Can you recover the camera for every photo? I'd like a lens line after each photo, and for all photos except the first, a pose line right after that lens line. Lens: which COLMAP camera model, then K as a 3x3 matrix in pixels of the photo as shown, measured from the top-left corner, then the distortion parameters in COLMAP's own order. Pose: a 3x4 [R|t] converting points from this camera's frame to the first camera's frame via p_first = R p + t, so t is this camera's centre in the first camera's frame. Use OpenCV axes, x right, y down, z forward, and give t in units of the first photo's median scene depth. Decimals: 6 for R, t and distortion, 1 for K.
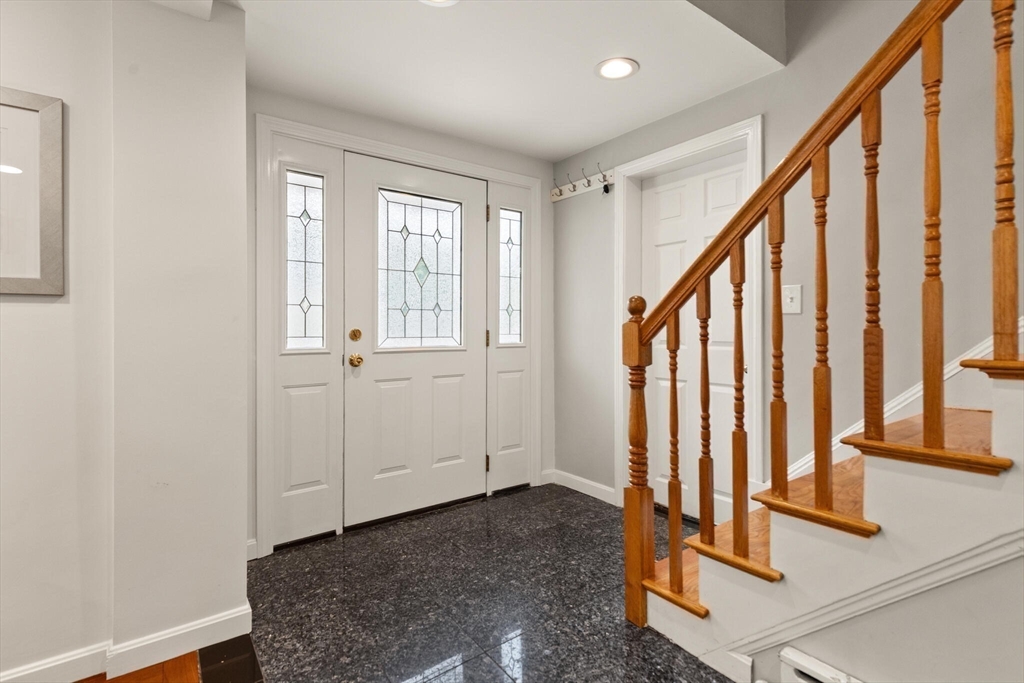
lens RADIAL K [[476.8, 0, 513.4], [0, 476.8, 321.9], [0, 0, 1]] dist [0.001318, 0.000103]
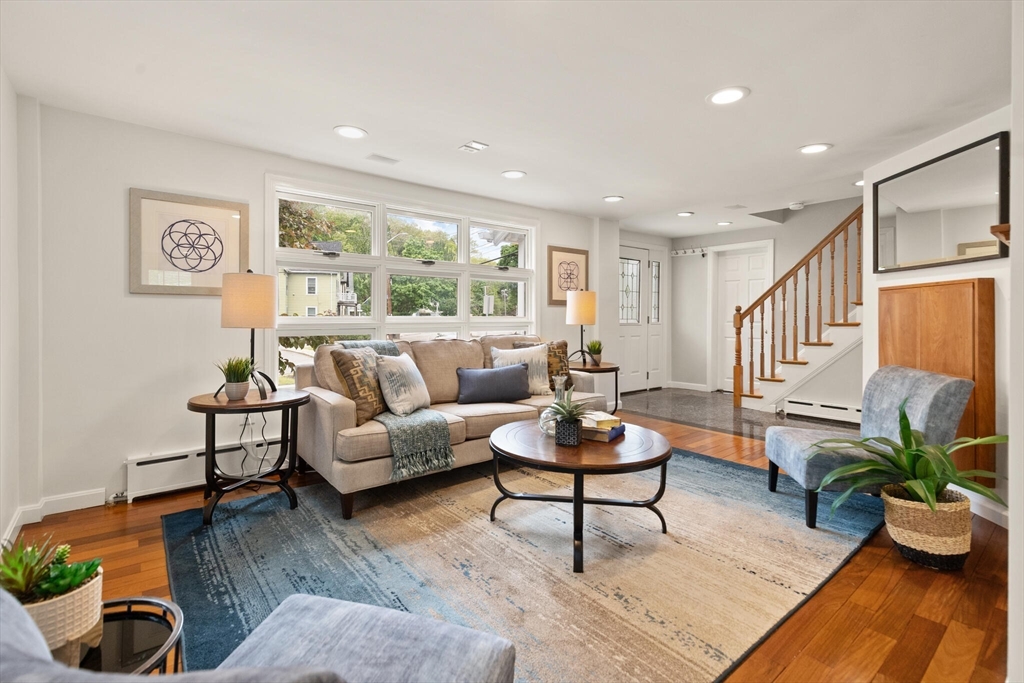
lens RADIAL K [[474.1, 0, 509.9], [0, 474.1, 315.8], [0, 0, 1]] dist [0.011870, 0.000032]
pose [[0.999124, 0.005119, 0.041525, -0.982182], [-0.005738, 0.999874, 0.014798, -0.018388], [-0.041444, -0.015024, 0.999028, -1.487178]]
